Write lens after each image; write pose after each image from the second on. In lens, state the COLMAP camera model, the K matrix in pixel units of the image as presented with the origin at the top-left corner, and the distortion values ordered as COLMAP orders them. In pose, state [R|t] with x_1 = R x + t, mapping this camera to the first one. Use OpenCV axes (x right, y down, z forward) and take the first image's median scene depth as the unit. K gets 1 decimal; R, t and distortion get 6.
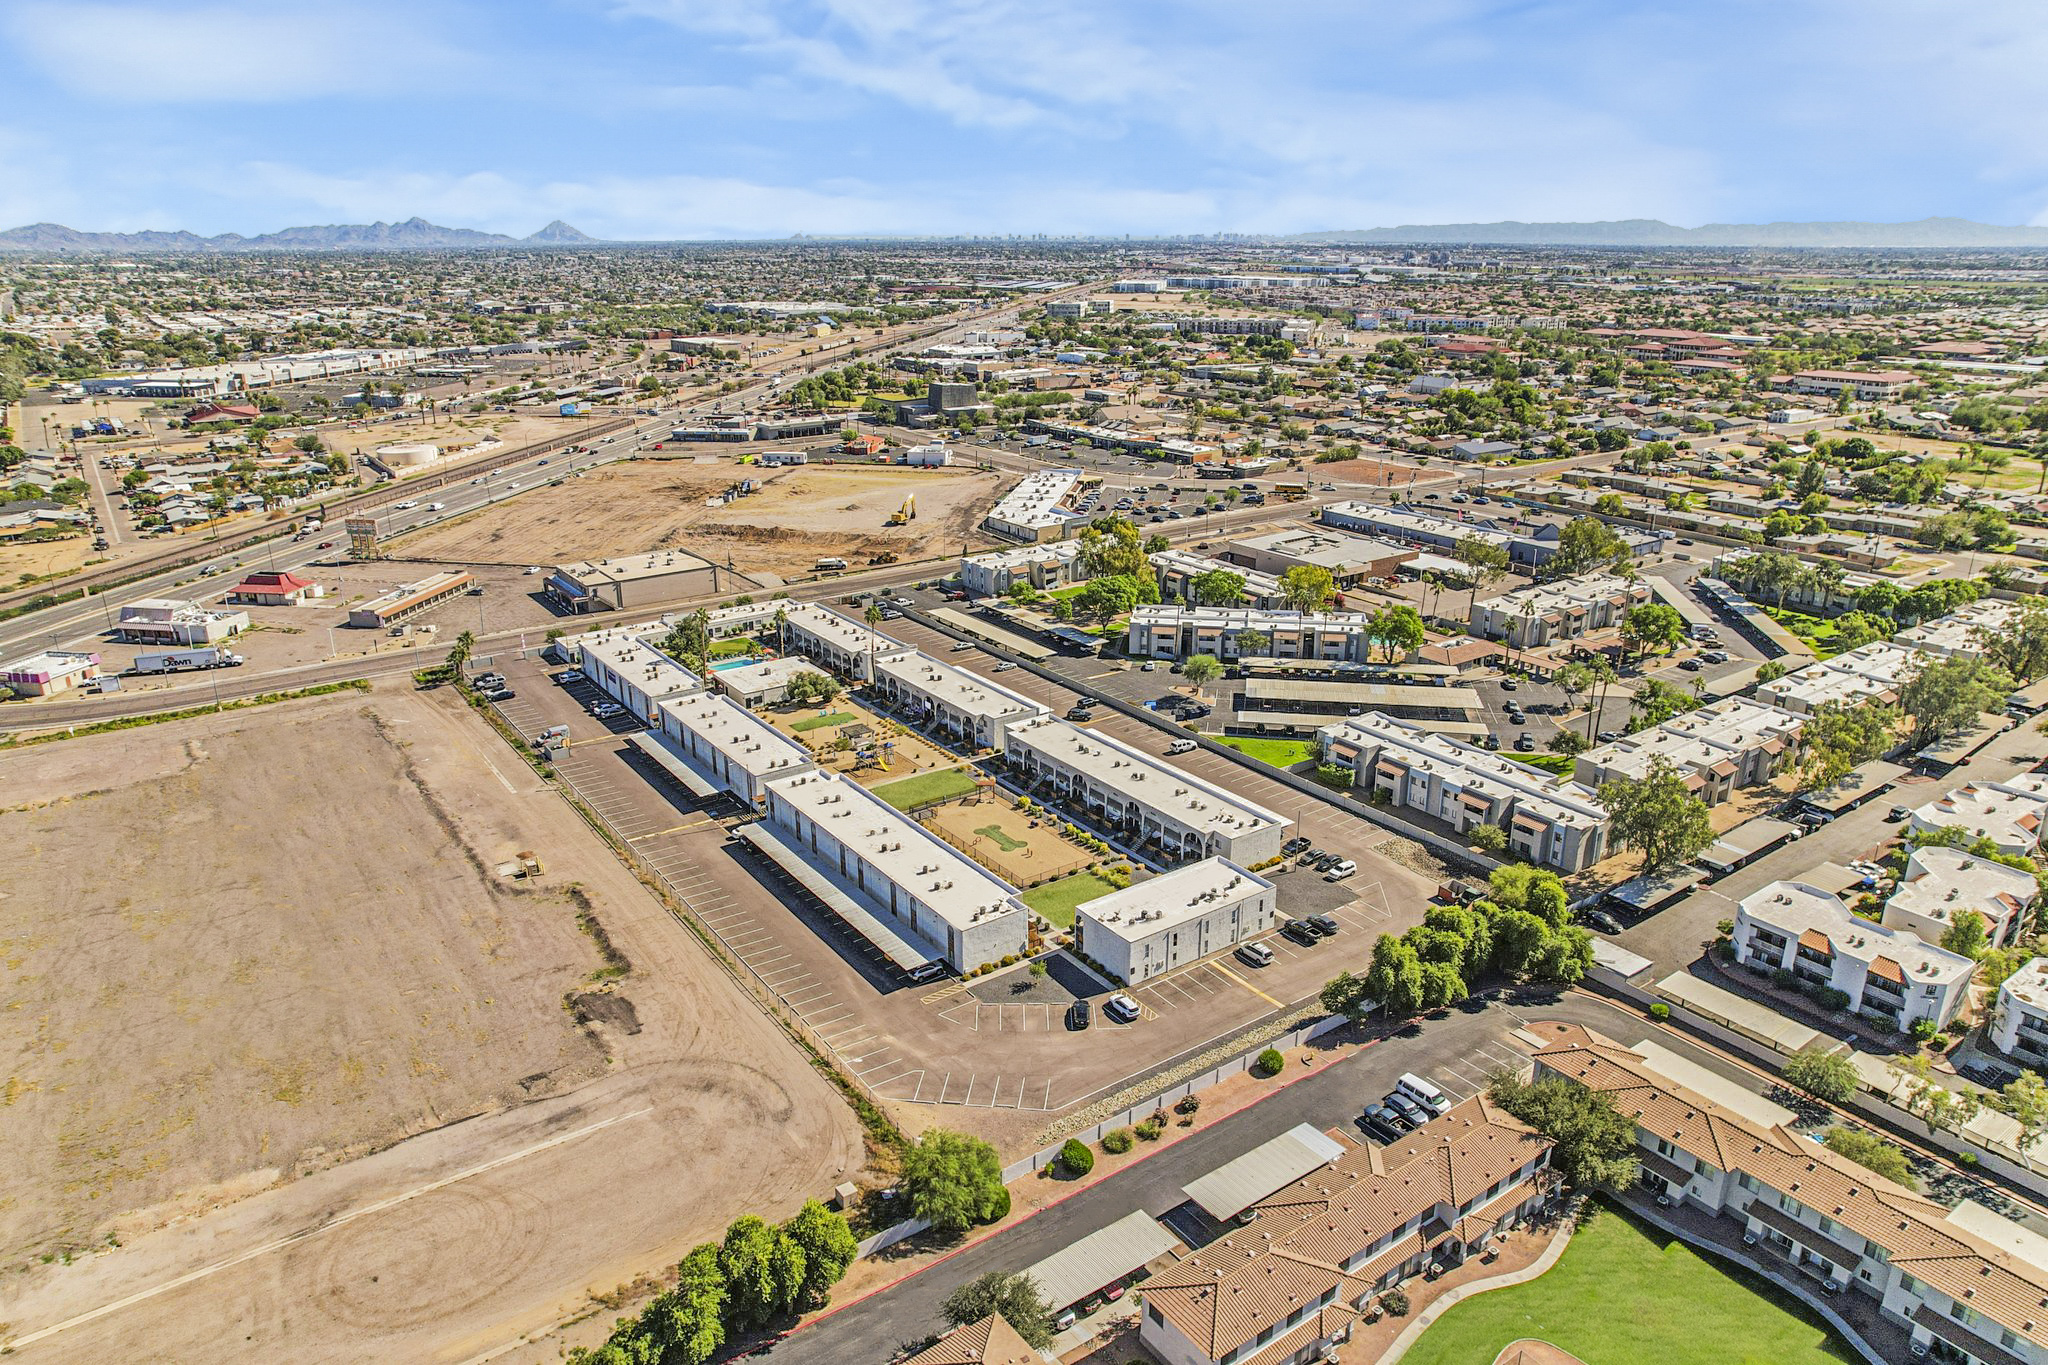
lens RADIAL K [[1311.6, 0, 1021.0], [0, 1311.6, 699.2], [0, 0, 1]] dist [-0.070019, 0.054712]
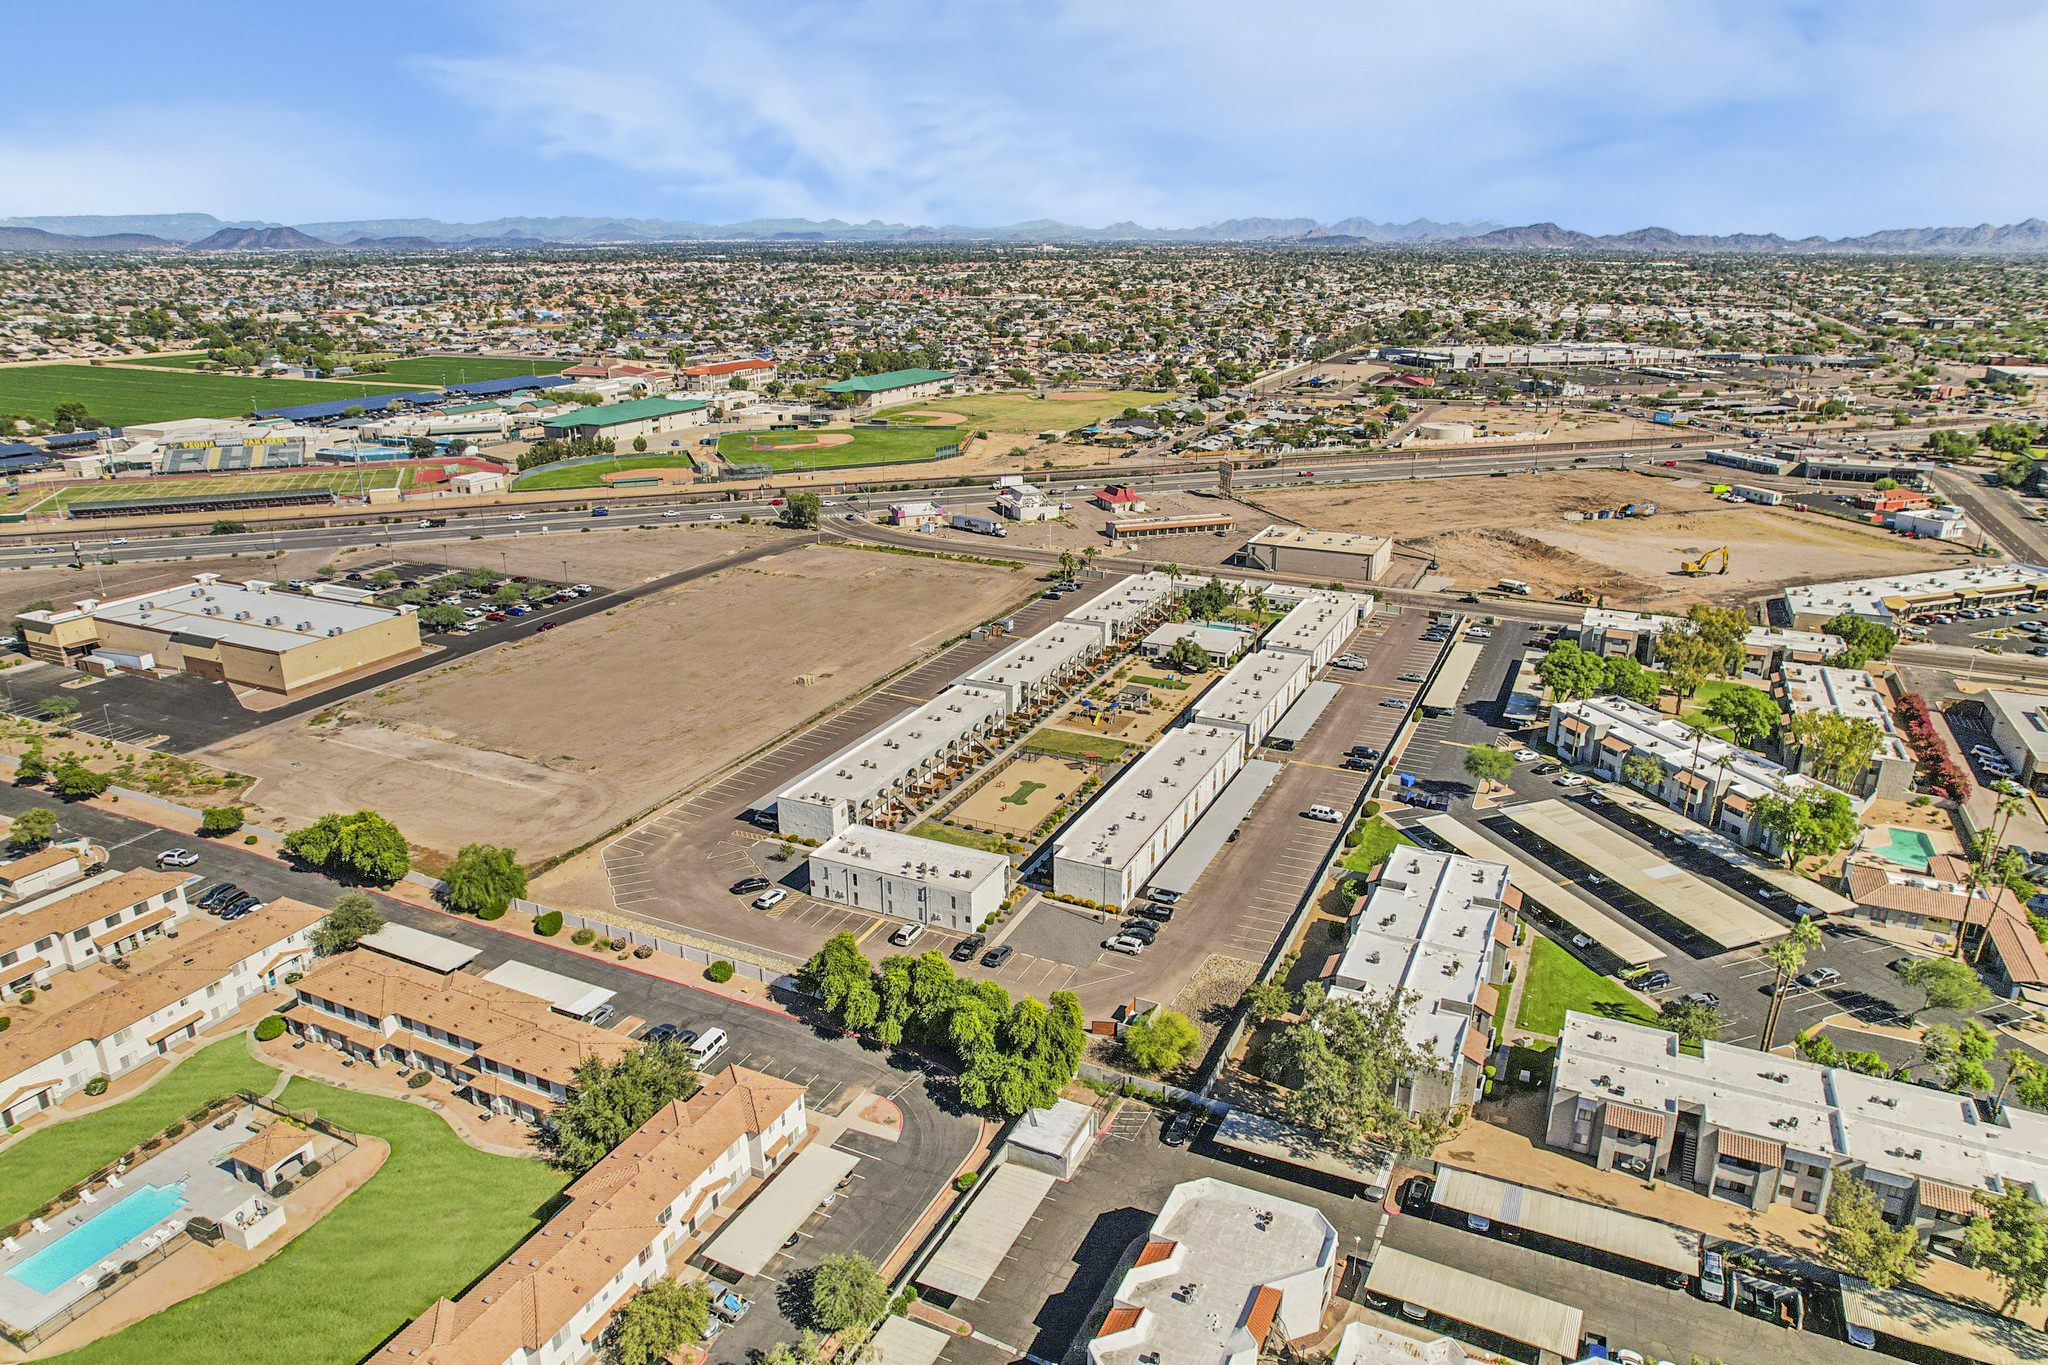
lens RADIAL K [[1311.6, 0, 1039.6], [0, 1311.6, 693.4], [0, 0, 1]] dist [-0.070019, 0.054712]
pose [[0.496077, 0.289480, -0.818602, 0.671860], [-0.294015, 0.943095, 0.155330, -0.111010], [0.816984, 0.163625, 0.552959, 0.334113]]
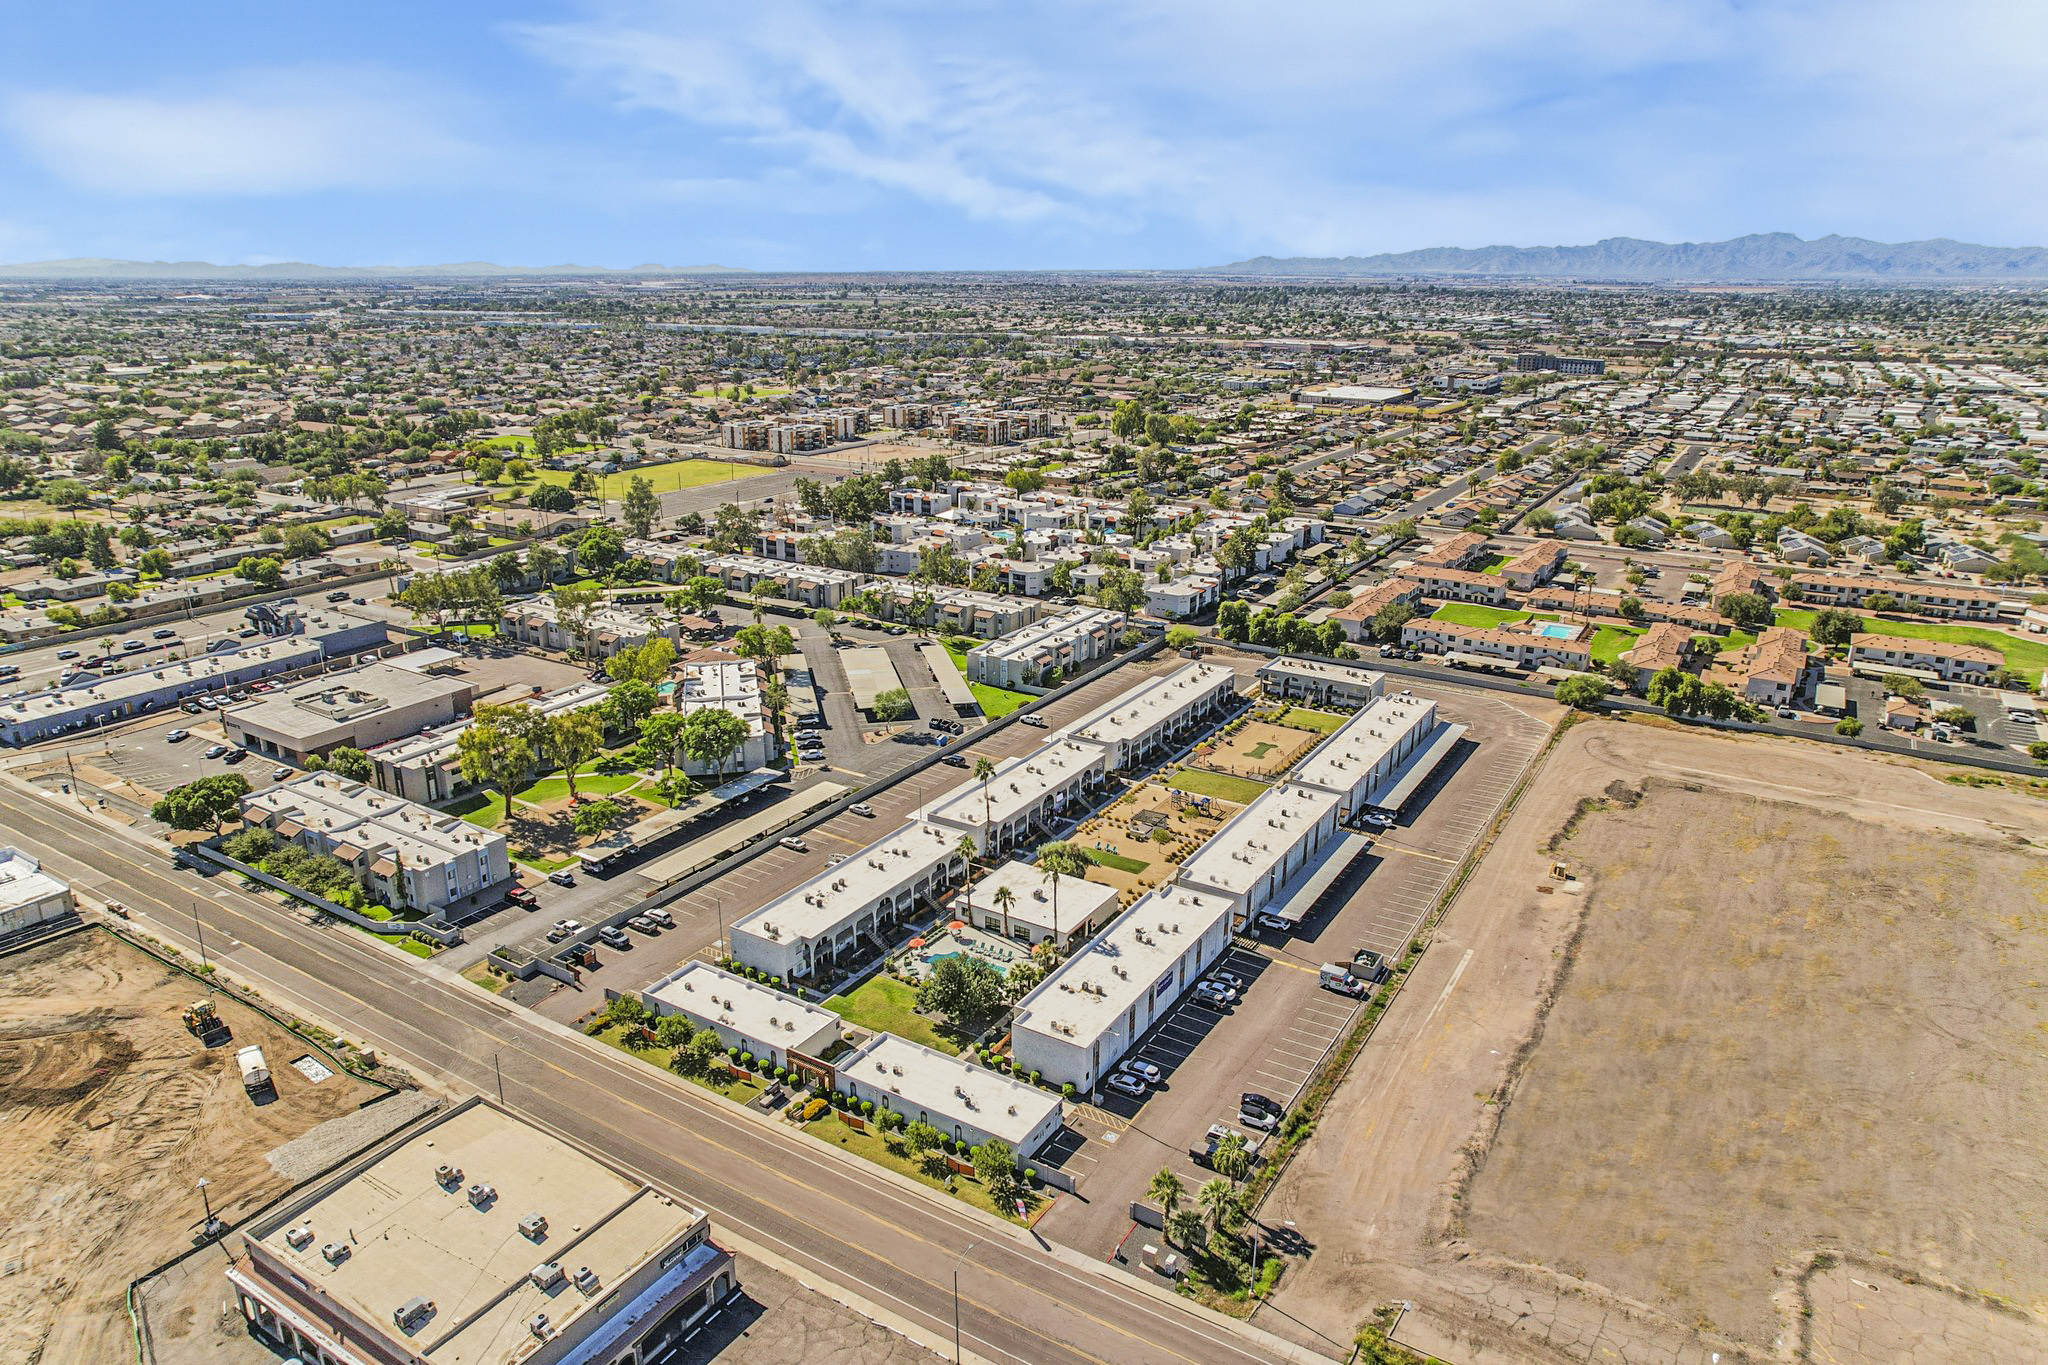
lens RADIAL K [[1311.6, 0, 1027.7], [0, 1311.6, 682.6], [0, 0, 1]] dist [-0.070019, 0.054712]
pose [[-0.385855, -0.279014, 0.879356, -0.851235], [0.308170, 0.859439, 0.407917, -0.448710], [-0.869567, 0.428388, -0.245635, 1.207713]]
